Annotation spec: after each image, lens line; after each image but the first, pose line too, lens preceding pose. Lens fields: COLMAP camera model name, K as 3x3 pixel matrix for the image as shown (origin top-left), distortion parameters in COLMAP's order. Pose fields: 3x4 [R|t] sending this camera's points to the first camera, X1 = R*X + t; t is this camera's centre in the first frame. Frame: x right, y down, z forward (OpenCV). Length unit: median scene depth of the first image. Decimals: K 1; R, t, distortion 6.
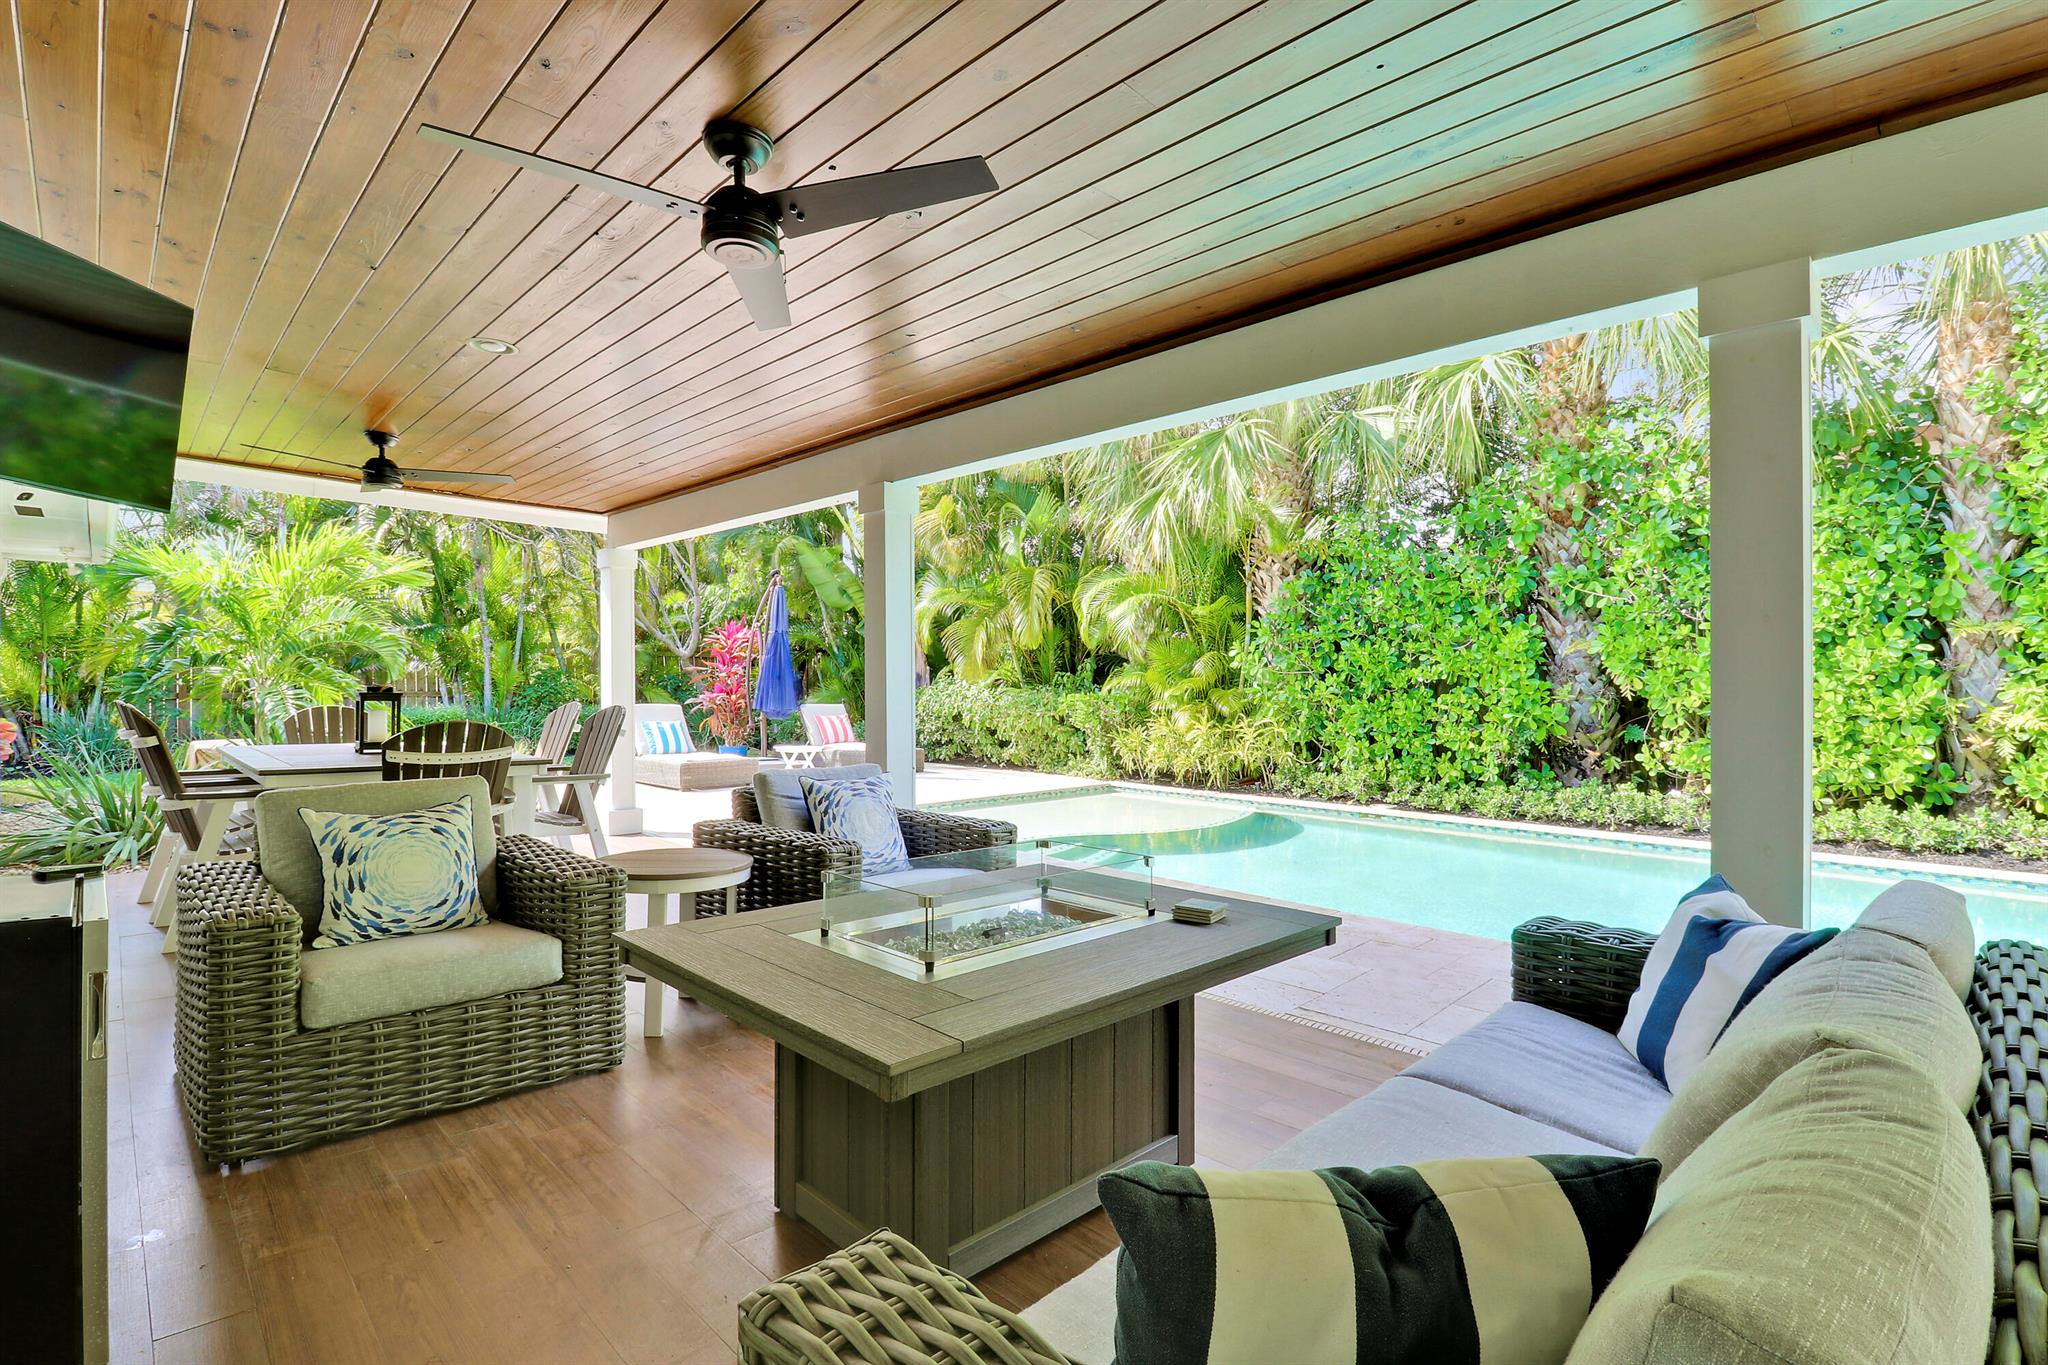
lens RADIAL K [[957.3, 0, 1024.0], [0, 957.3, 682.5], [0, 0, 1]] dist [0.000181, -0.015003]
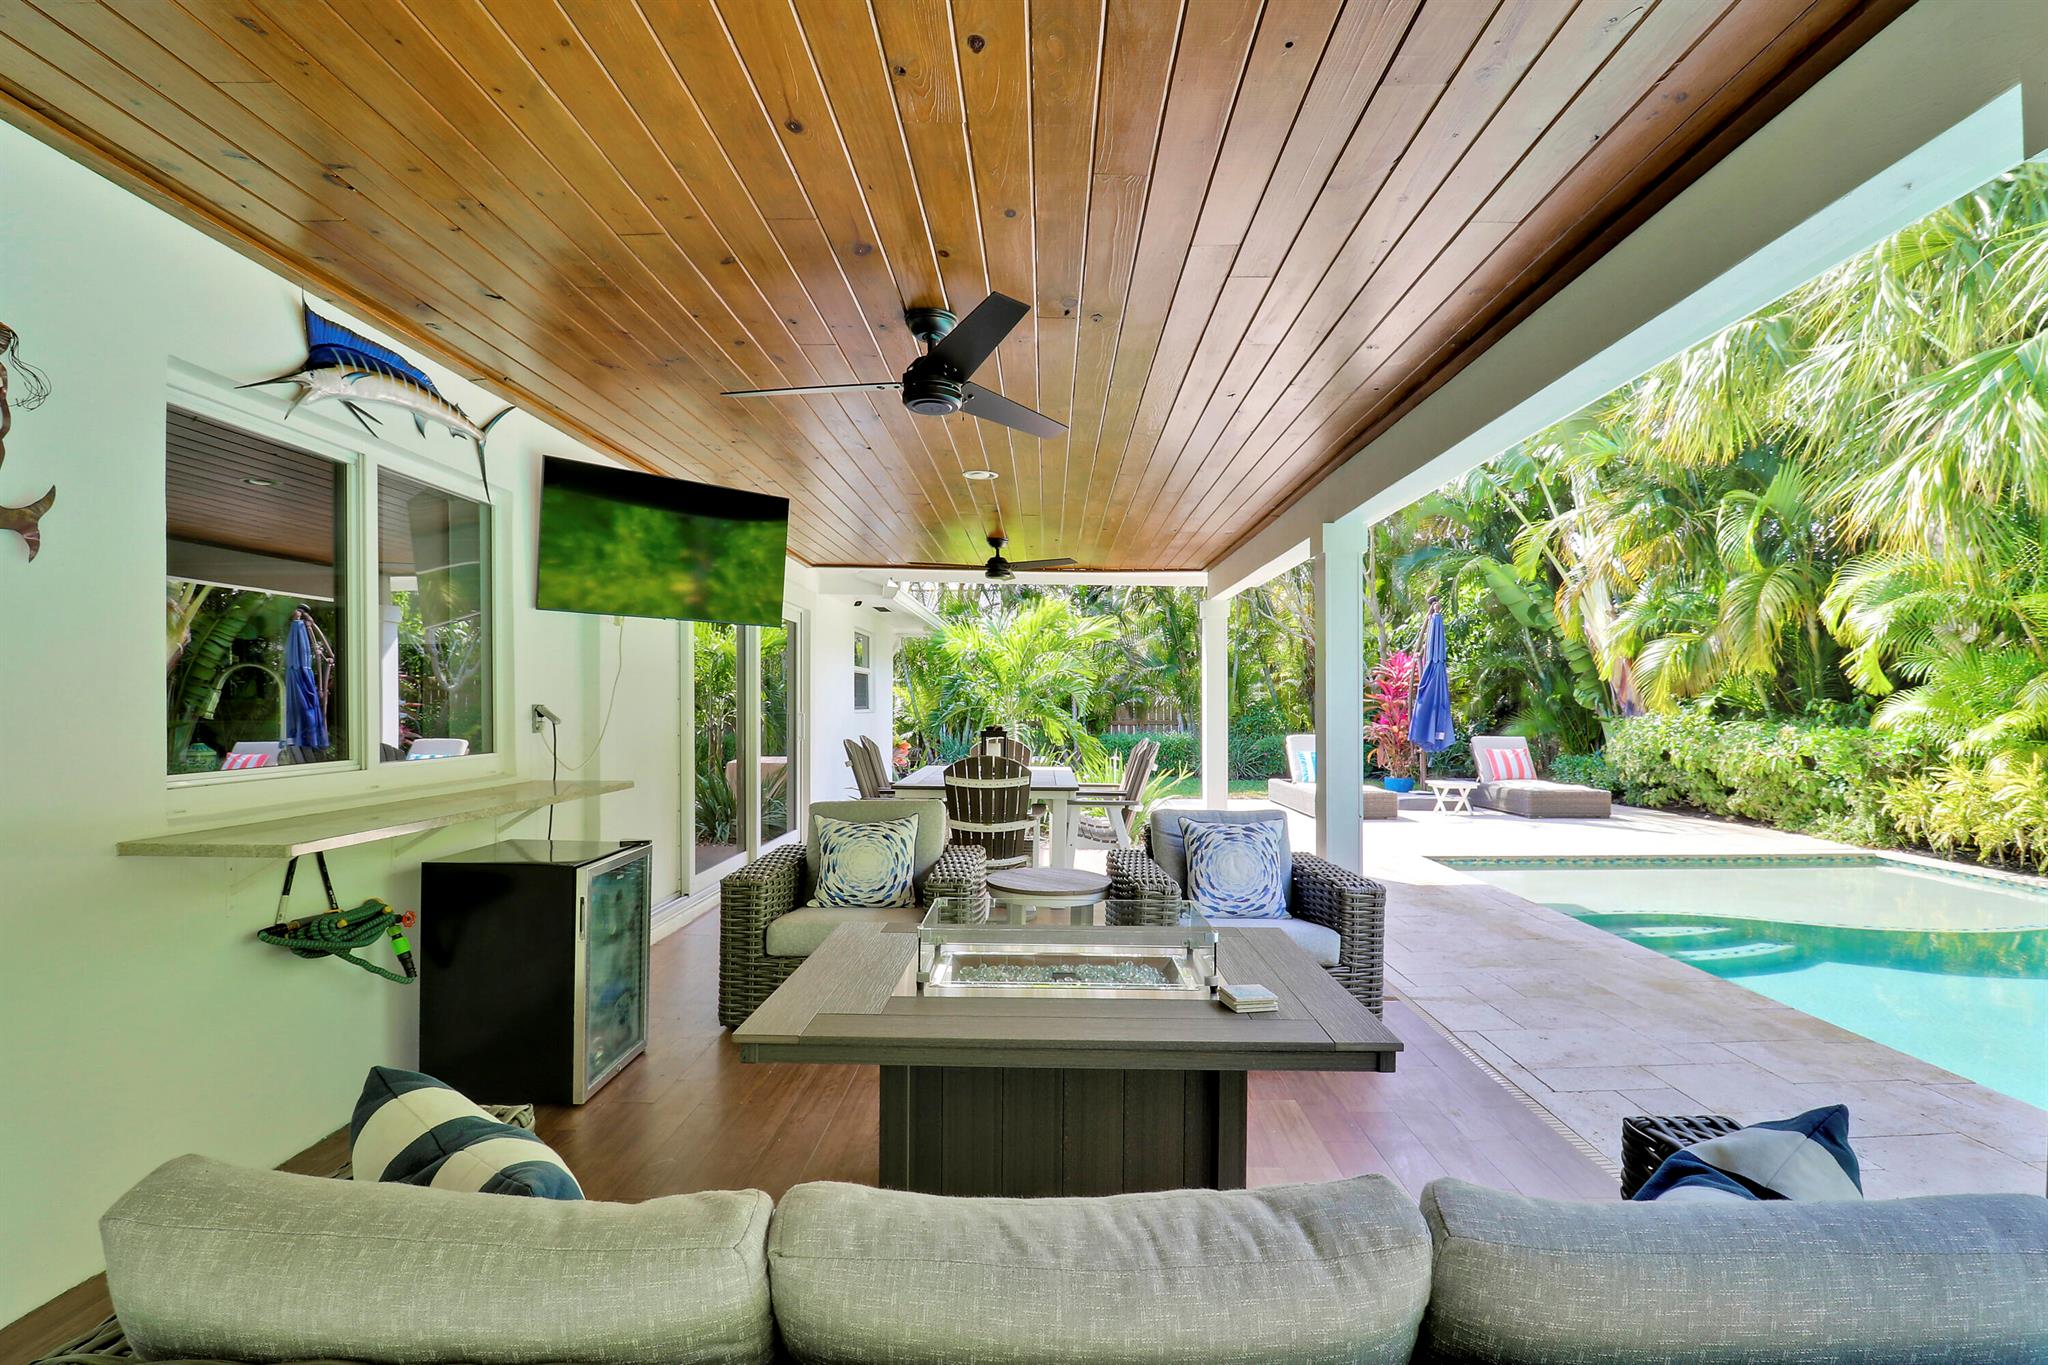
lens RADIAL K [[946.0, 0, 1024.9], [0, 946.0, 710.8], [0, 0, 1]] dist [0.000490, -0.015281]
pose [[0.697328, -0.004141, -0.716741, 0.193988], [0.008222, 0.999964, 0.002222, -0.012536], [0.716705, -0.007443, 0.697336, 0.058227]]
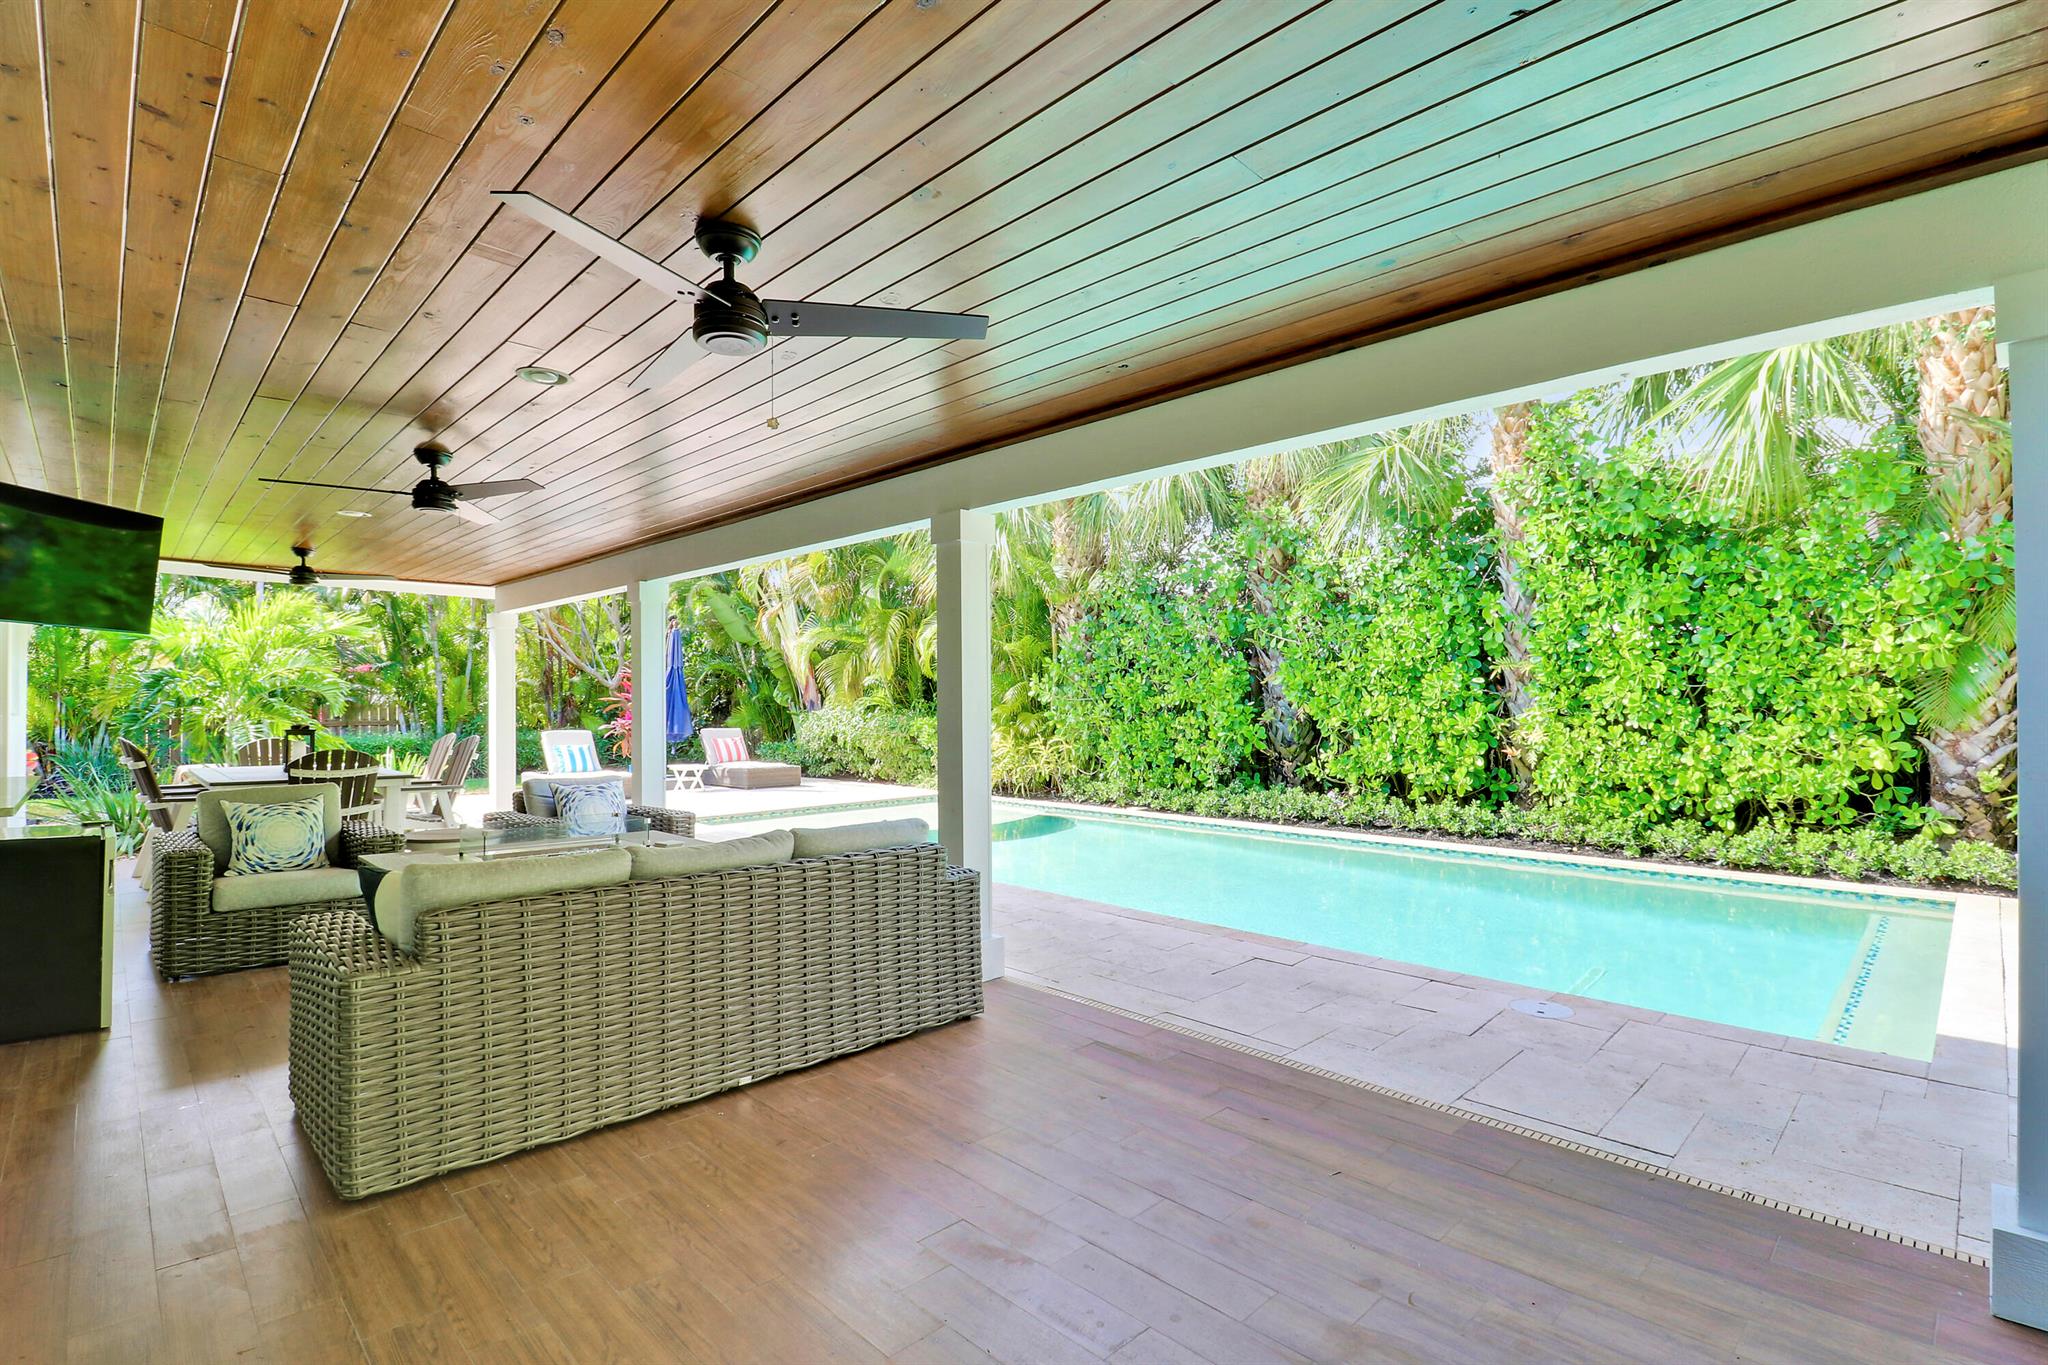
lens RADIAL K [[971.3, 0, 1022.7], [0, 971.3, 677.0], [0, 0, 1]] dist [0.000838, -0.015299]
pose [[0.999891, -0.011564, -0.009137, 0.258731], [0.011357, 0.999684, -0.022442, -0.014121], [0.009393, 0.022336, 0.999706, -0.270853]]
